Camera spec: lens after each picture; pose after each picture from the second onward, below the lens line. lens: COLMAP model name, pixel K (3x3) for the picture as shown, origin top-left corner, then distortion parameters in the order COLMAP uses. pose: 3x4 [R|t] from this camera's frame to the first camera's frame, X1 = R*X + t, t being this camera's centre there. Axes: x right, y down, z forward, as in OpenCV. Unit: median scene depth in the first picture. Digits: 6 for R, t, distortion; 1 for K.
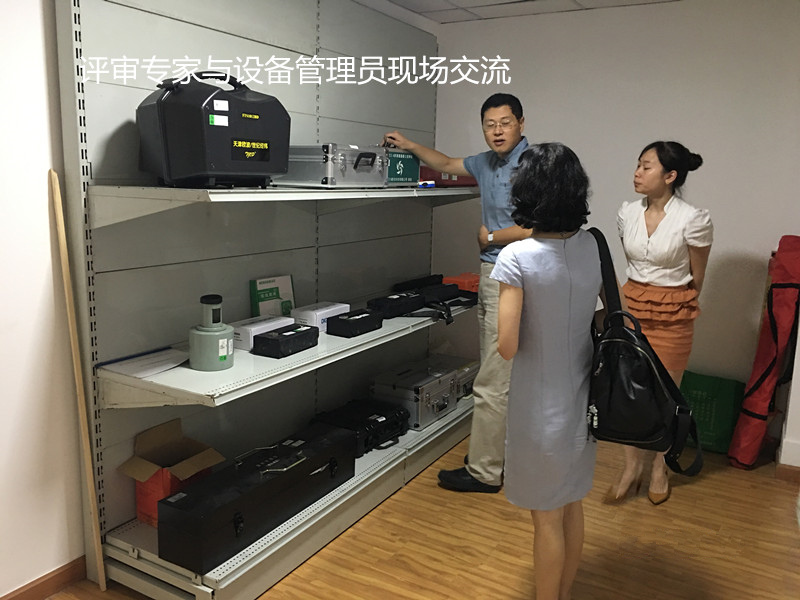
lens RADIAL K [[682.4, 0, 400.0], [0, 682.4, 300.0], [0, 0, 1]] dist [0.059682, -0.067361]
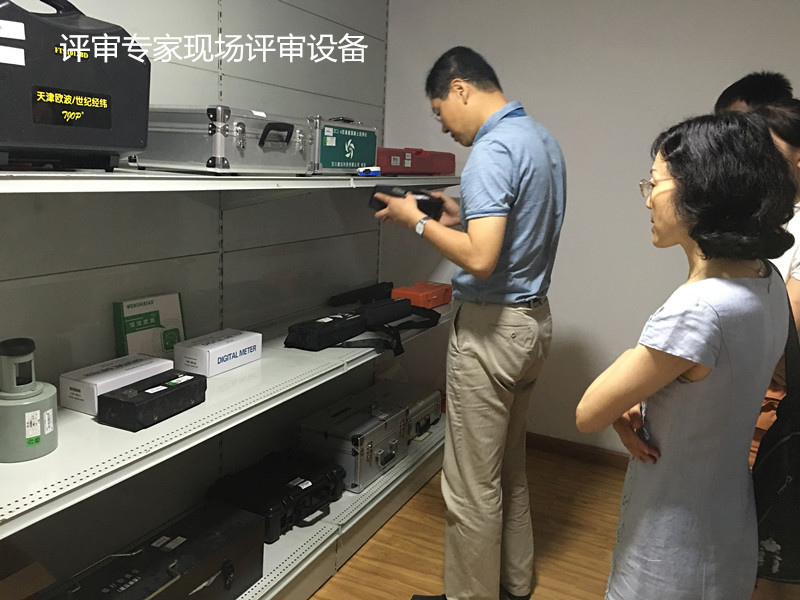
lens RADIAL K [[682.4, 0, 400.0], [0, 682.4, 300.0], [0, 0, 1]] dist [0.059682, -0.067361]
pose [[0.997838, 0.009555, 0.065028, 0.029539], [-0.010785, 0.999769, 0.018588, -0.051052], [-0.064836, -0.019250, 0.997710, 0.298031]]
